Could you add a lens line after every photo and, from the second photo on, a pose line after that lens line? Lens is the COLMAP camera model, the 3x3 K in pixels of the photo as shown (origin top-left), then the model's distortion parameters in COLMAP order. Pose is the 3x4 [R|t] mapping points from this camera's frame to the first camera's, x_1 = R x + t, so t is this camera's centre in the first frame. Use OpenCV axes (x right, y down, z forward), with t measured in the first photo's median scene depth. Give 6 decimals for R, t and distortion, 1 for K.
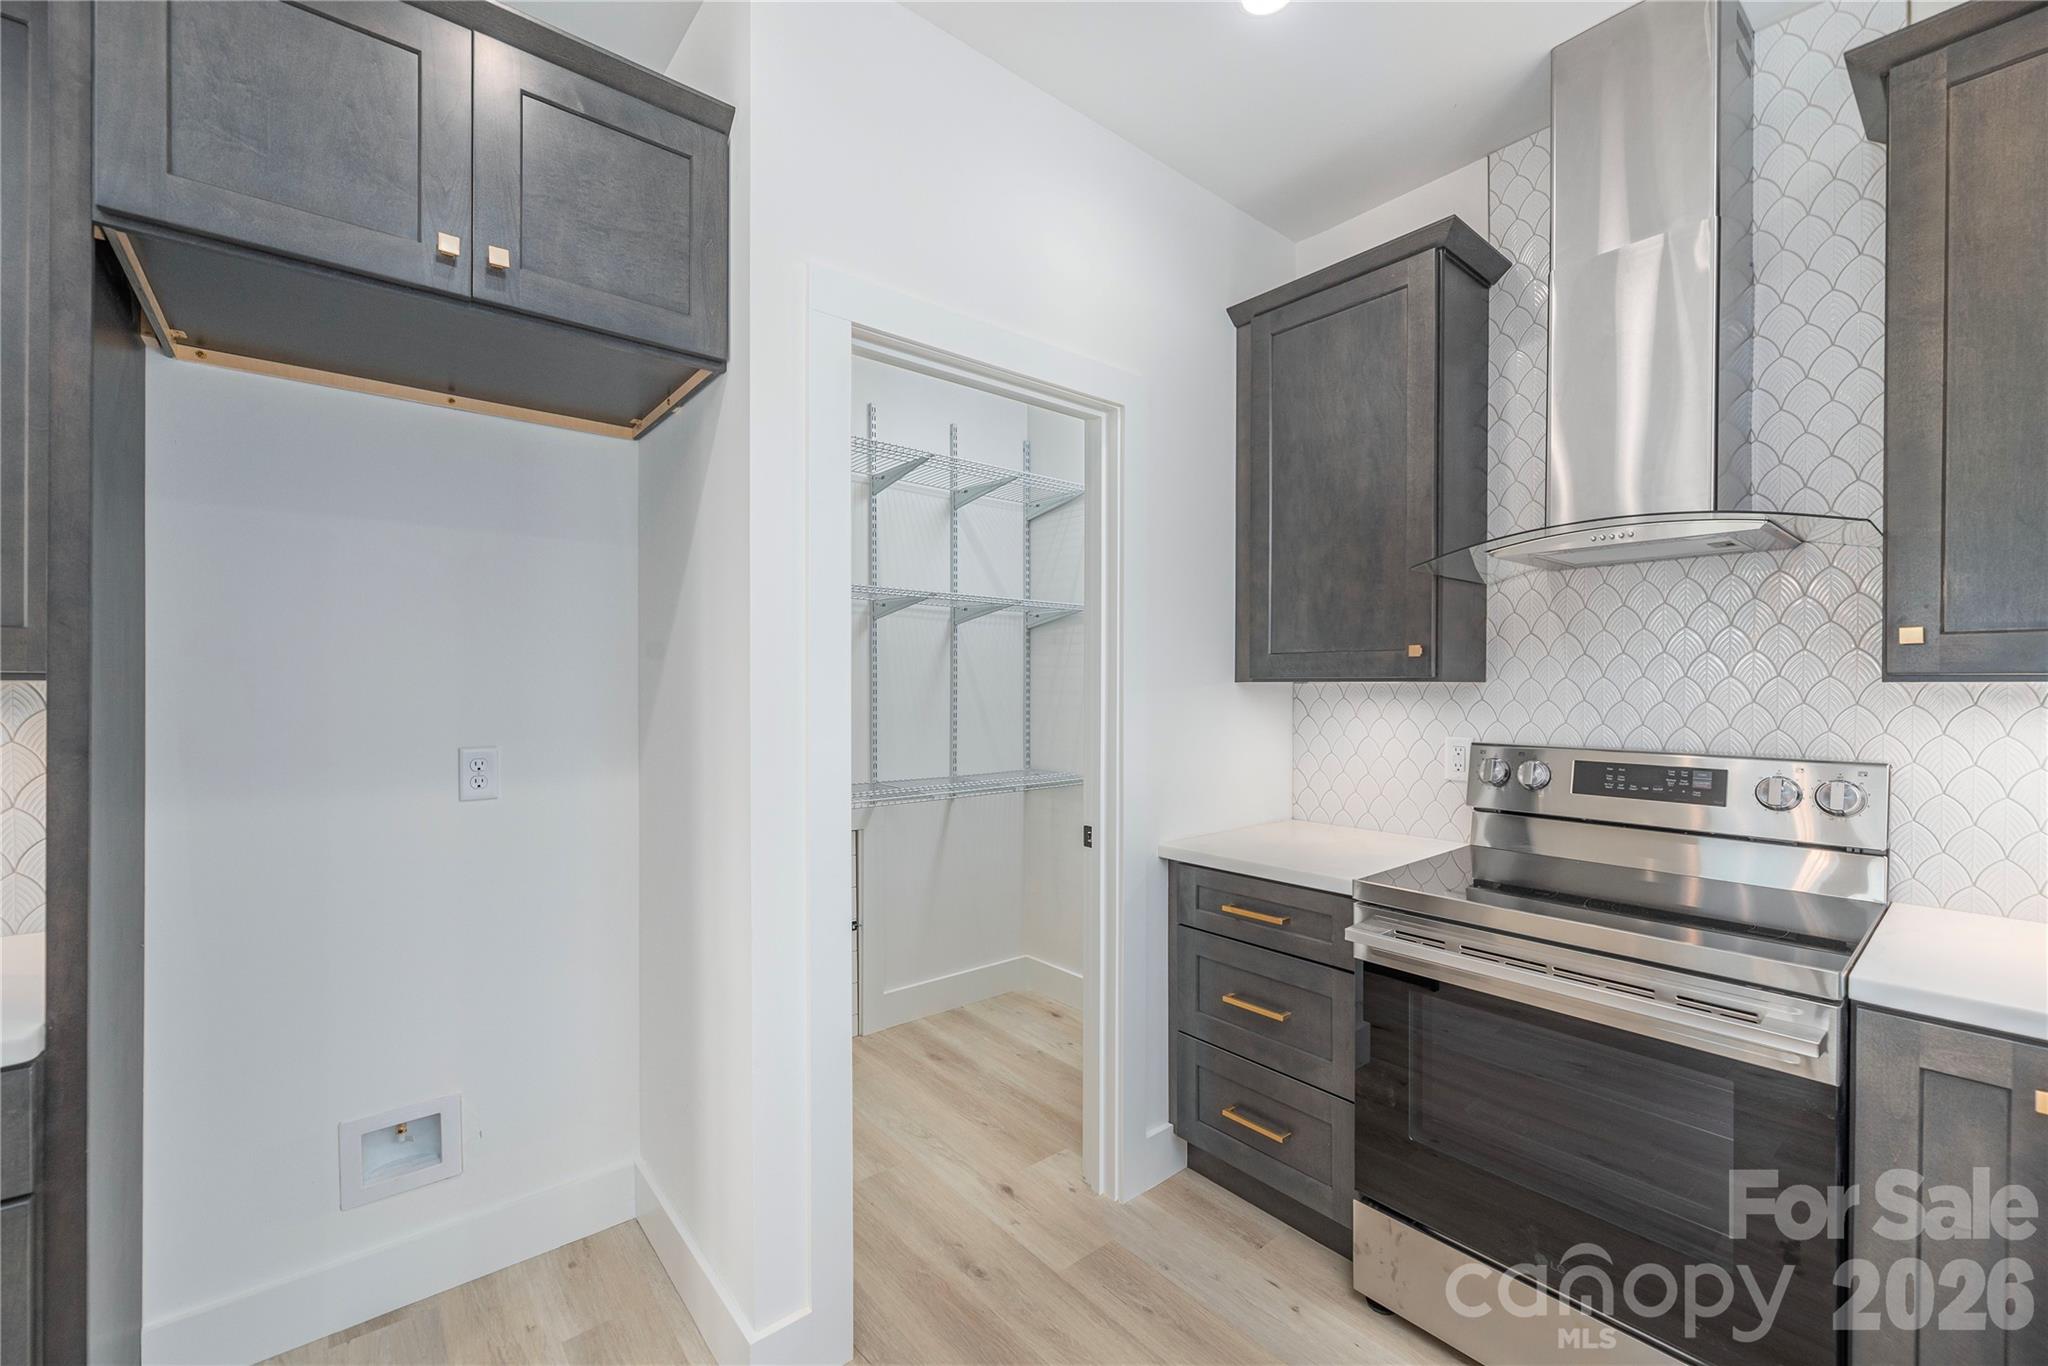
lens RADIAL K [[836.5, 0, 1023.2], [0, 836.5, 688.0], [0, 0, 1]] dist [0.000365, -0.000549]
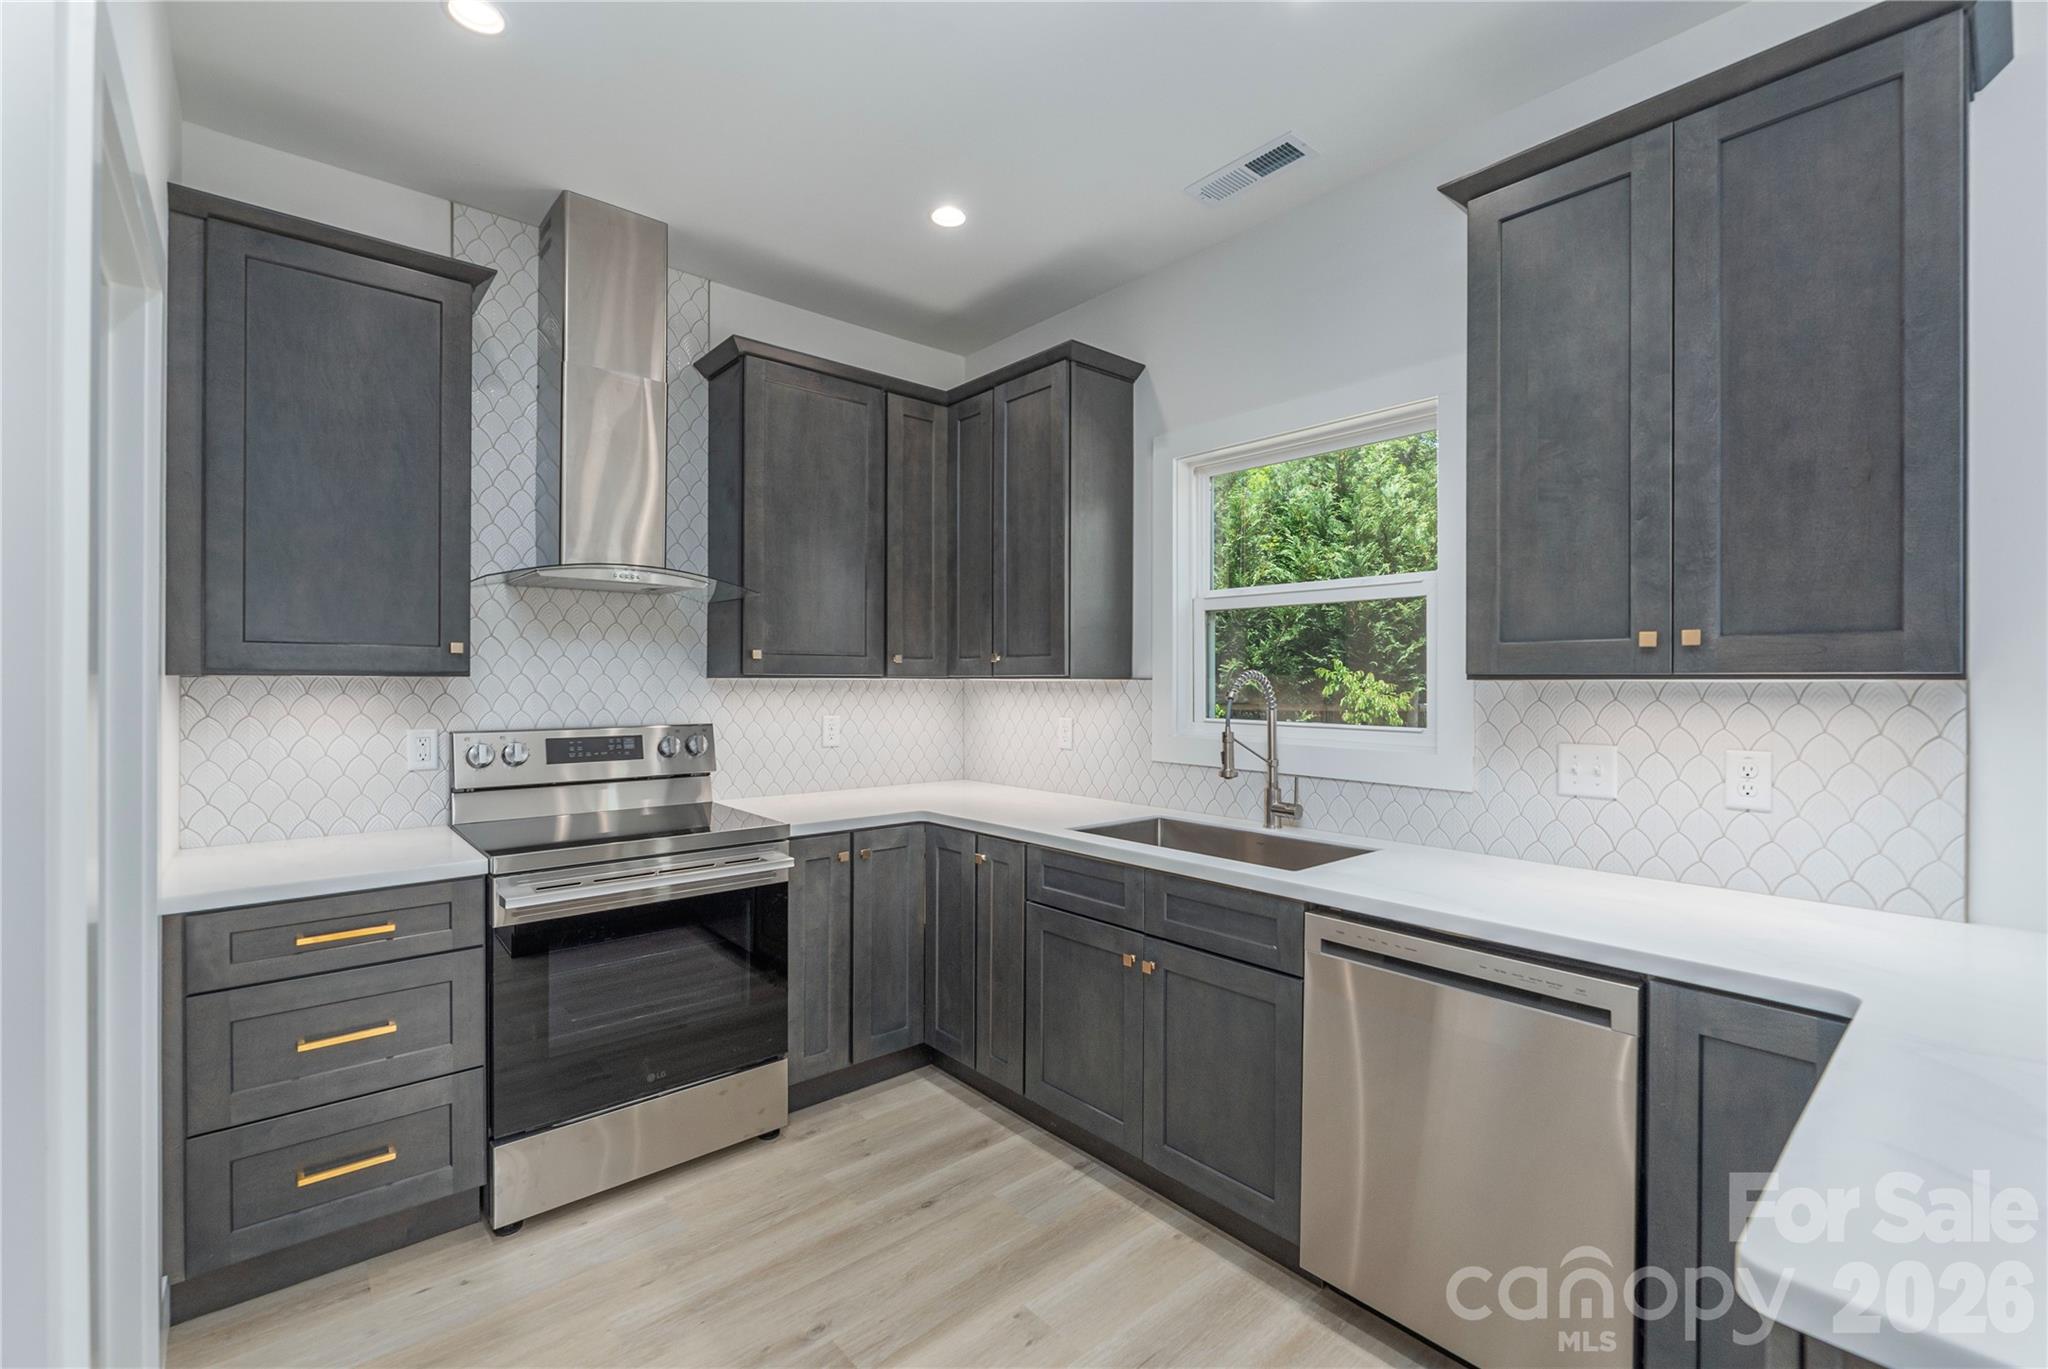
lens RADIAL K [[883.7, 0, 1024.5], [0, 883.7, 679.0], [0, 0, 1]] dist [0.000190, -0.000010]
pose [[-0.029675, 0.001824, 0.999558, -0.763588], [0.001198, 0.999998, -0.001789, -0.001040], [-0.999559, 0.001145, -0.029677, 0.328851]]
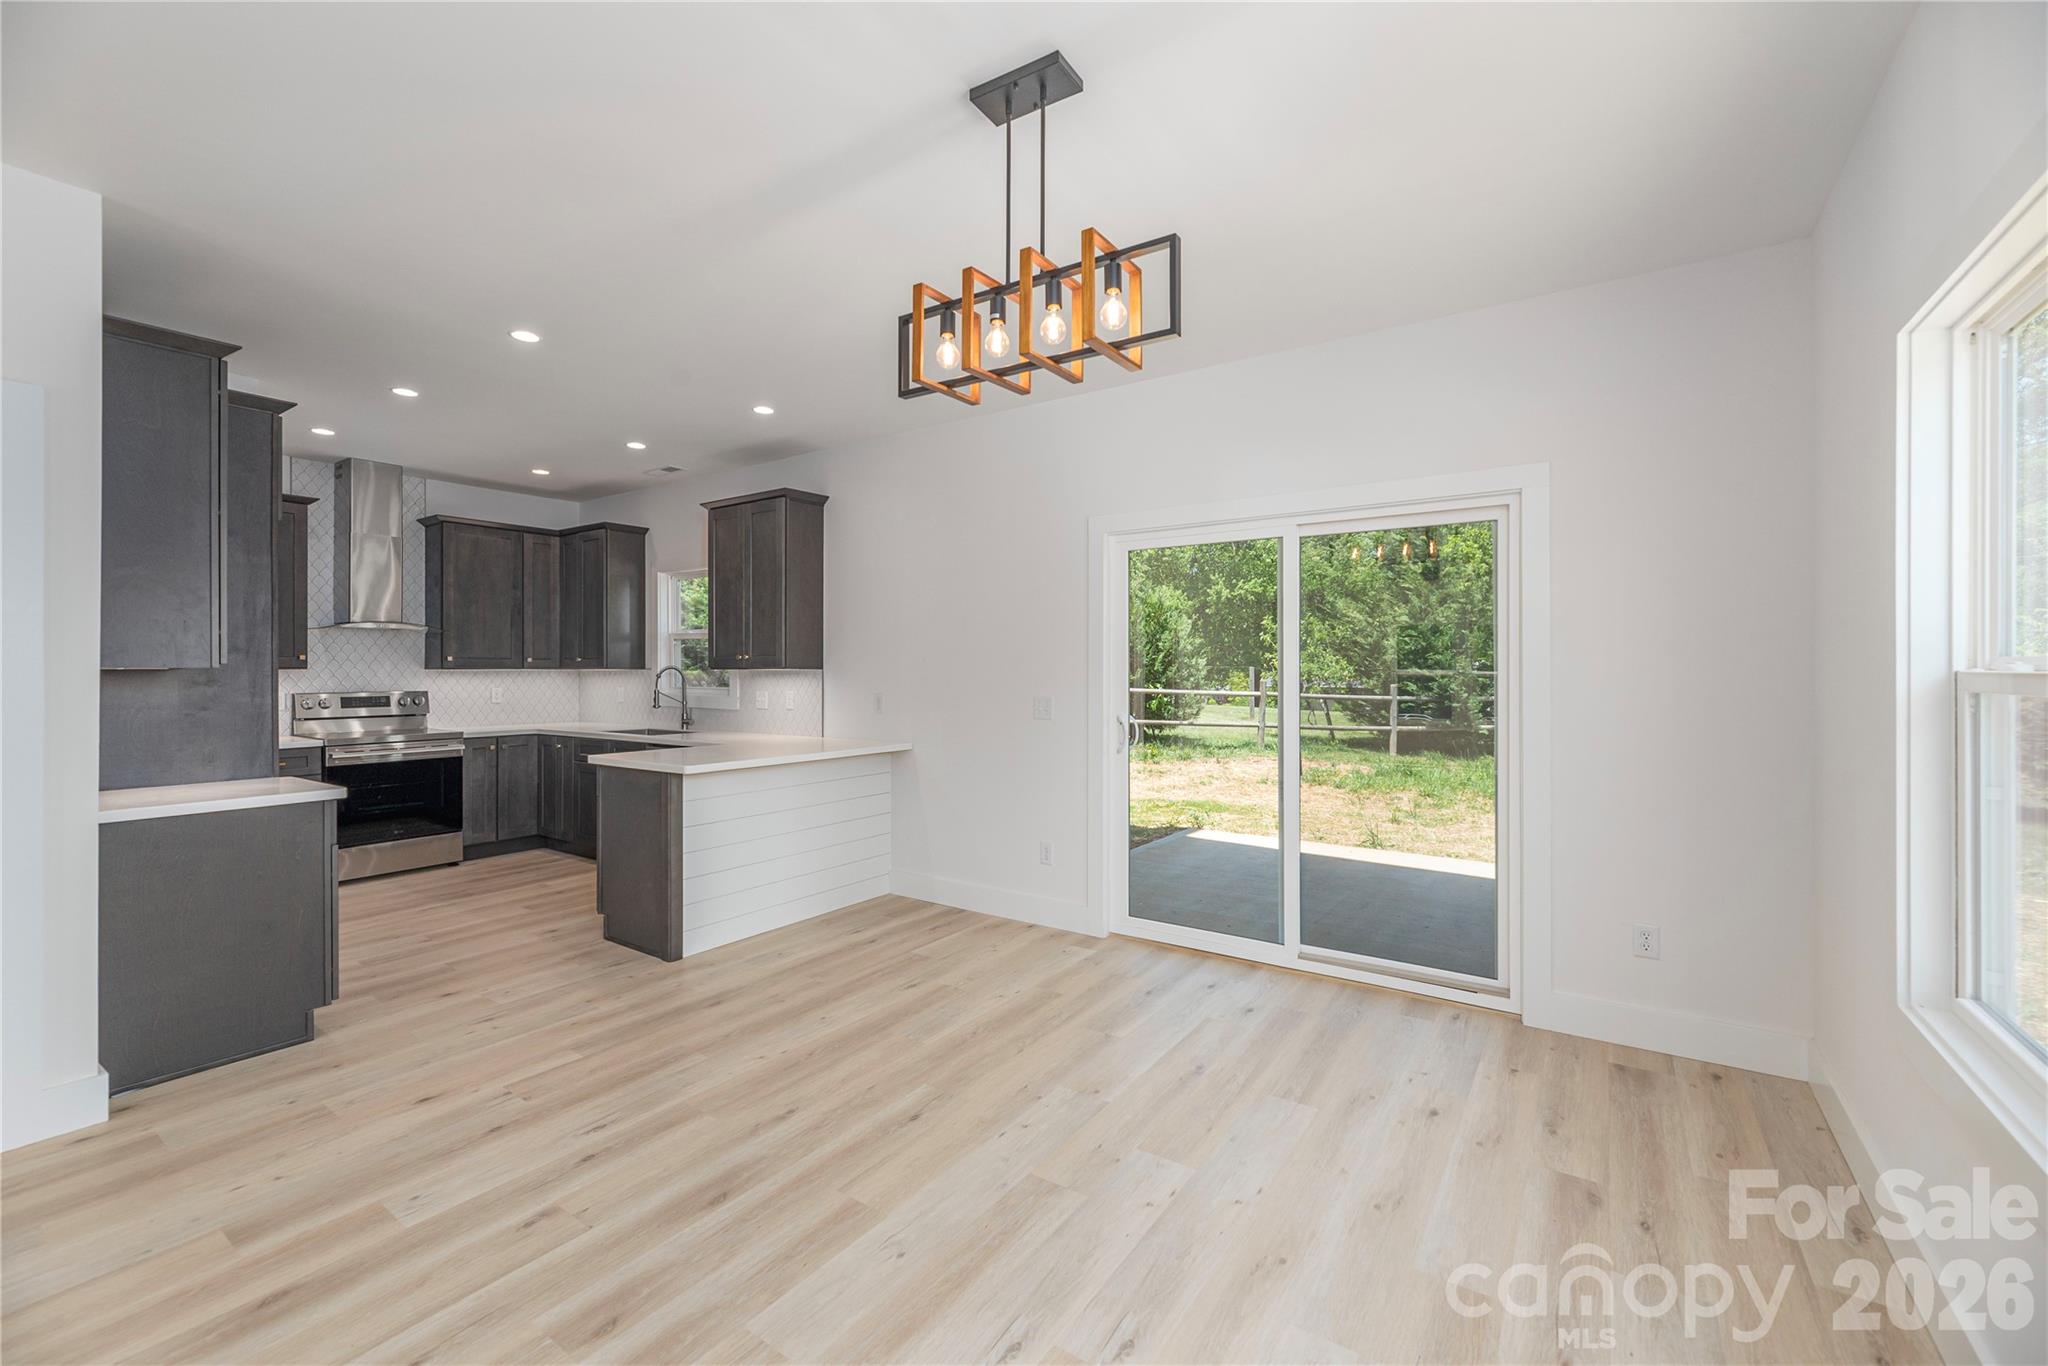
lens RADIAL K [[836.5, 0, 1026.2], [0, 836.5, 667.6], [0, 0, 1]] dist [0.000365, -0.000549]
pose [[-0.274923, 0.000338, 0.961466, -2.905758], [0.004679, 0.999989, 0.000986, -0.005767], [-0.961455, 0.004769, -0.274922, -0.495962]]
